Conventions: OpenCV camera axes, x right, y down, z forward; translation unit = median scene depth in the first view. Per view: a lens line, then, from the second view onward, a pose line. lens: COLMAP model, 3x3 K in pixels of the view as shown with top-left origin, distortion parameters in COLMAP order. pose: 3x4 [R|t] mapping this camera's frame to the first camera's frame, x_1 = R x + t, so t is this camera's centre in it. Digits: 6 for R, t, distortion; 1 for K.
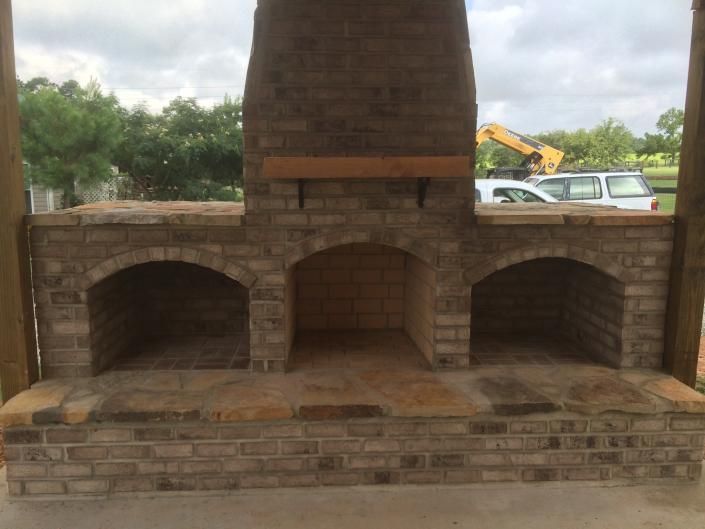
lens RADIAL K [[598.0, 0, 352.8], [0, 598.0, 265.6], [0, 0, 1]] dist [0.055215, -0.021660]
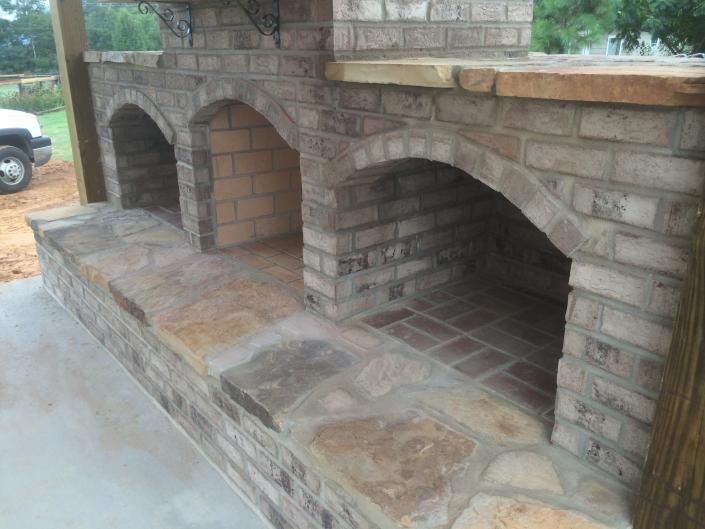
lens RADIAL K [[598.0, 0, 352.1], [0, 598.0, 263.1], [0, 0, 1]] dist [0.055215, -0.021660]
pose [[0.597271, 0.271953, -0.754526, 0.676378], [-0.123023, 0.960690, 0.248877, -0.046244], [0.792548, -0.055823, 0.607249, 0.659395]]
